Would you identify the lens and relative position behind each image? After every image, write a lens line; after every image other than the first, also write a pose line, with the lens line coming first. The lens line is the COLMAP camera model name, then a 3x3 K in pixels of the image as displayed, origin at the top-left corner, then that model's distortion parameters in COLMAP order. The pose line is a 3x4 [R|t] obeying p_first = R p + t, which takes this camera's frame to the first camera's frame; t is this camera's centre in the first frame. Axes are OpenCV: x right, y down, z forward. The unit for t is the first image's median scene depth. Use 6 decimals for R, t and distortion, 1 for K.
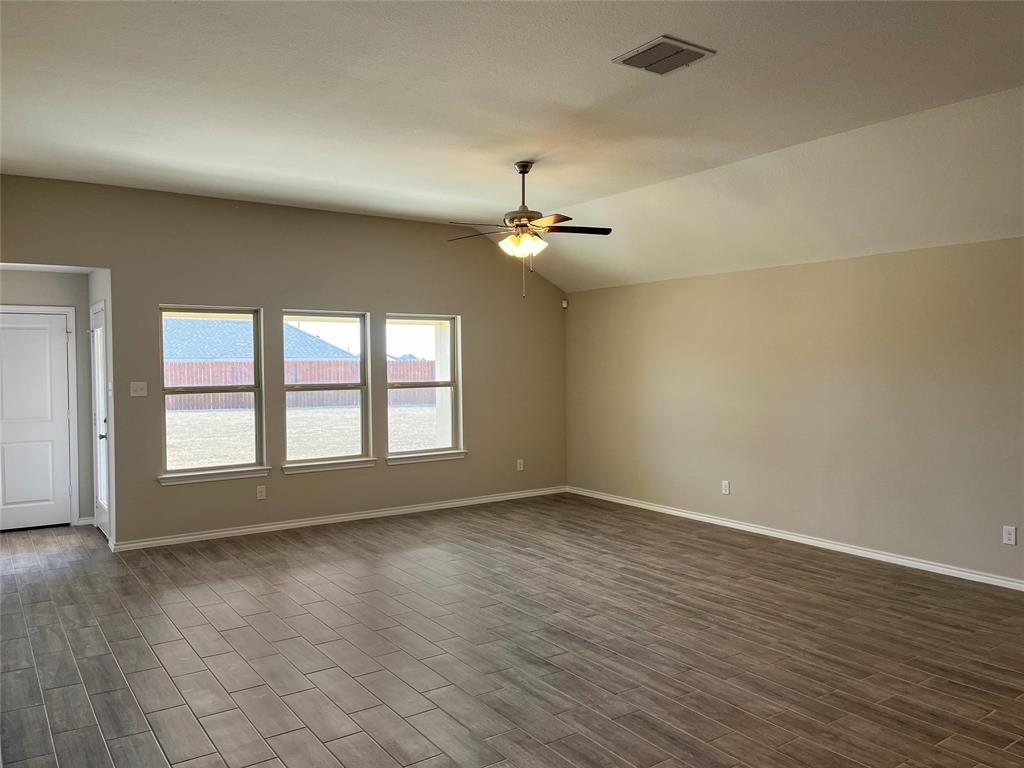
lens RADIAL K [[776.8, 0, 514.3], [0, 776.8, 385.7], [0, 0, 1]] dist [0.041101, -0.041694]
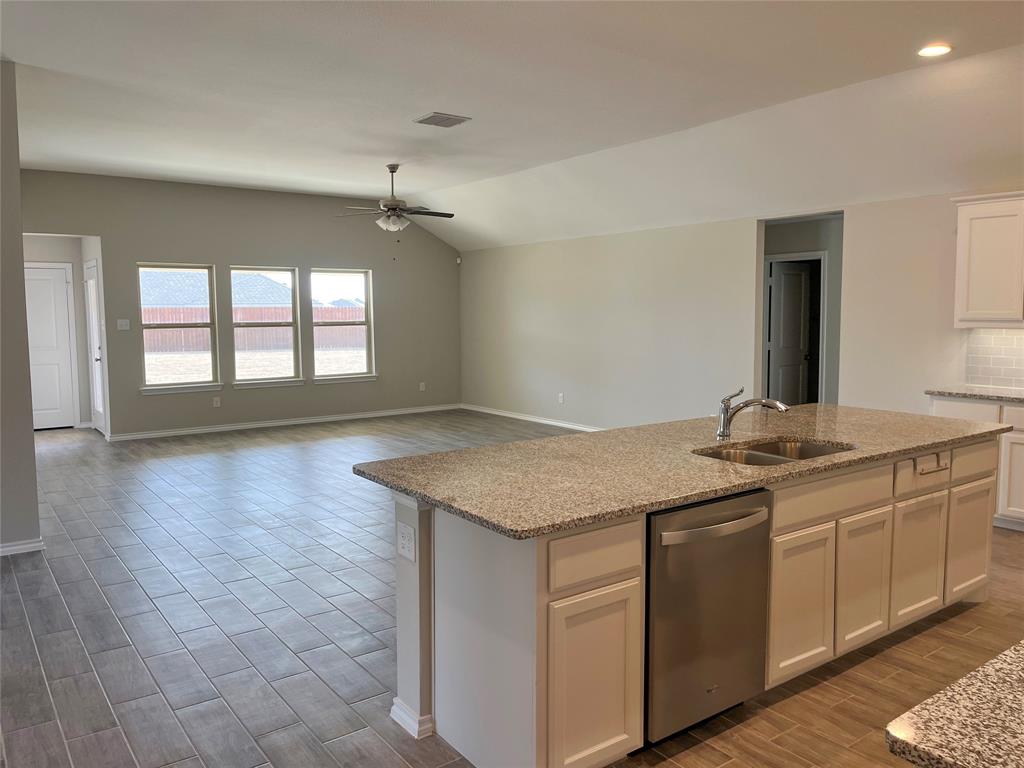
lens RADIAL K [[776.8, 0, 507.8], [0, 776.8, 381.2], [0, 0, 1]] dist [0.041101, -0.041694]
pose [[0.999778, -0.000628, 0.021052, 0.145575], [-0.000674, 0.998089, 0.061787, 0.015868], [-0.021050, -0.061787, 0.997867, -0.344451]]
